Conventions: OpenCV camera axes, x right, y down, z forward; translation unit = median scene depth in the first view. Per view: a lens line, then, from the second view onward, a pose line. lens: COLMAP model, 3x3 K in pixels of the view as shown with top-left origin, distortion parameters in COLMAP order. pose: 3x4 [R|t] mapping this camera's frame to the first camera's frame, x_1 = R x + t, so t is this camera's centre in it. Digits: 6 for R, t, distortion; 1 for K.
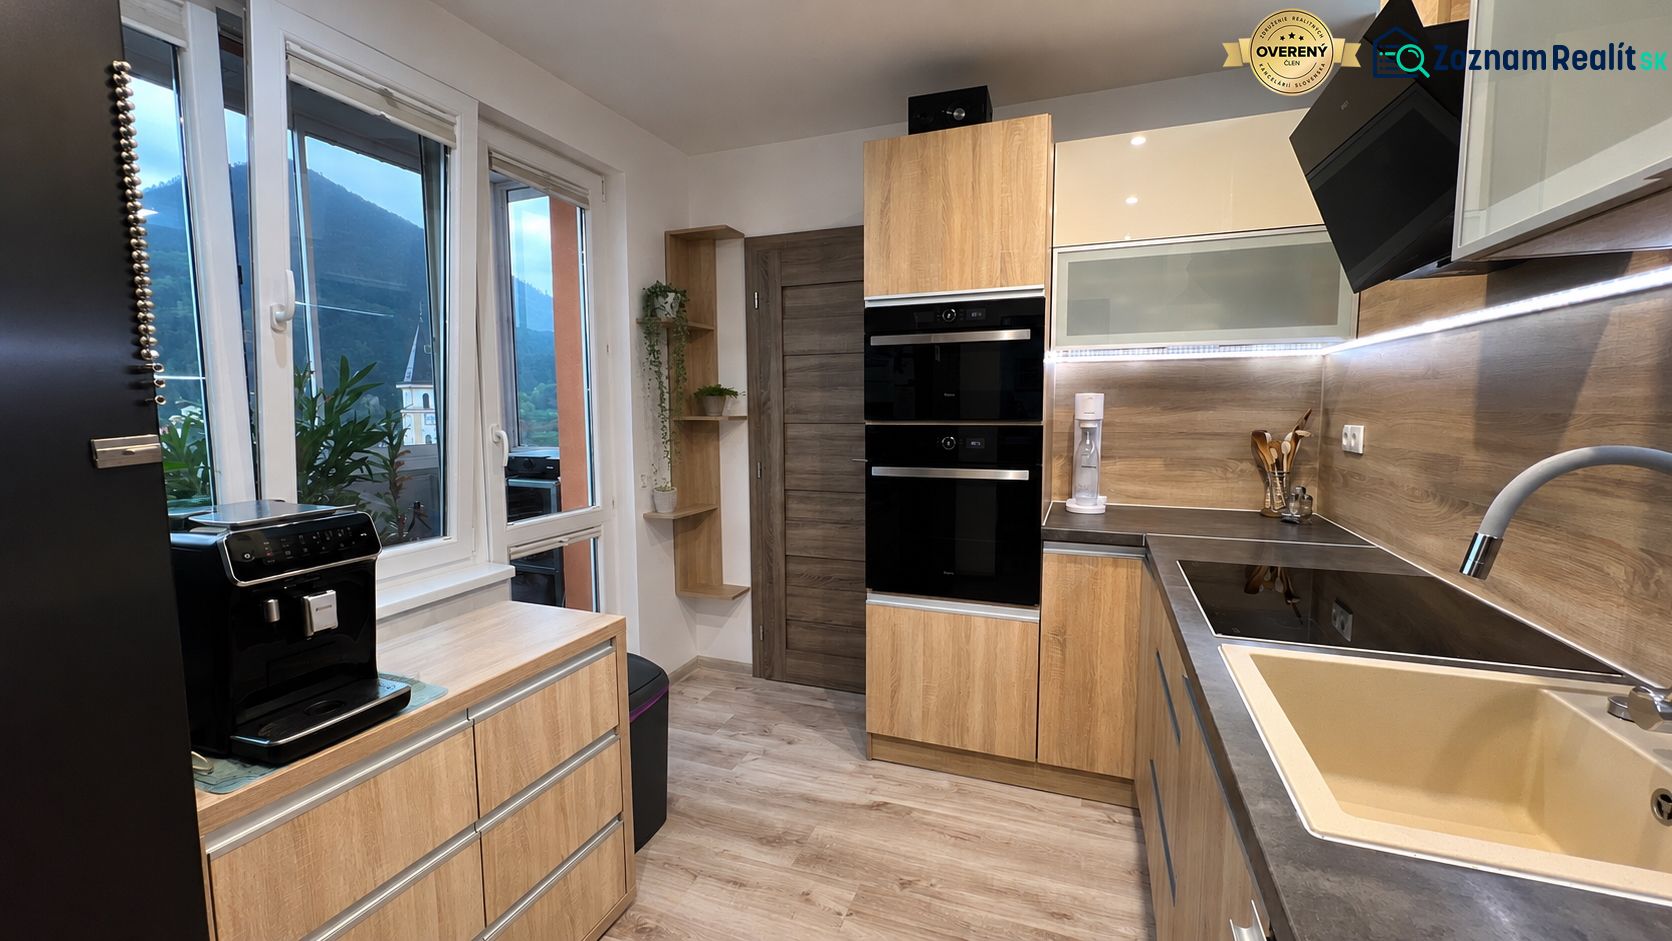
lens RADIAL K [[677.7, 0, 831.7], [0, 677.7, 470.4], [0, 0, 1]] dist [0.001532, -0.000216]
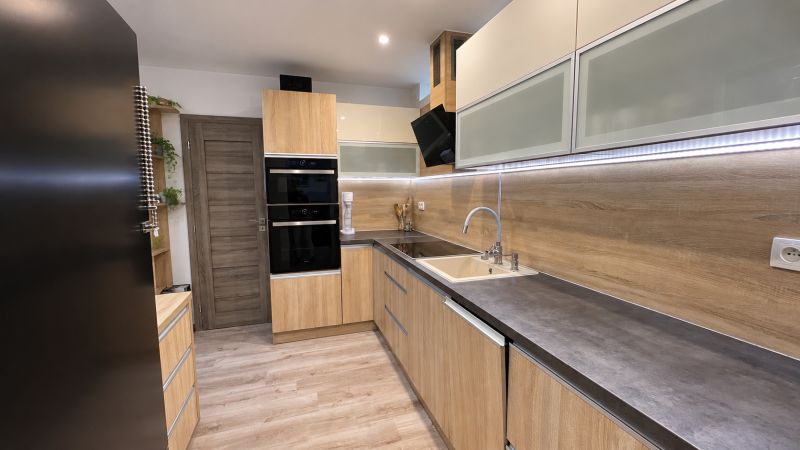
lens RADIAL K [[324.3, 0, 402.0], [0, 324.3, 222.8], [0, 0, 1]] dist [0.001532, -0.000216]
pose [[0.774070, -0.060783, 0.630175, -0.318903], [0.062345, 0.997861, 0.019668, 0.001711], [-0.630023, 0.024064, 0.776204, -0.200572]]
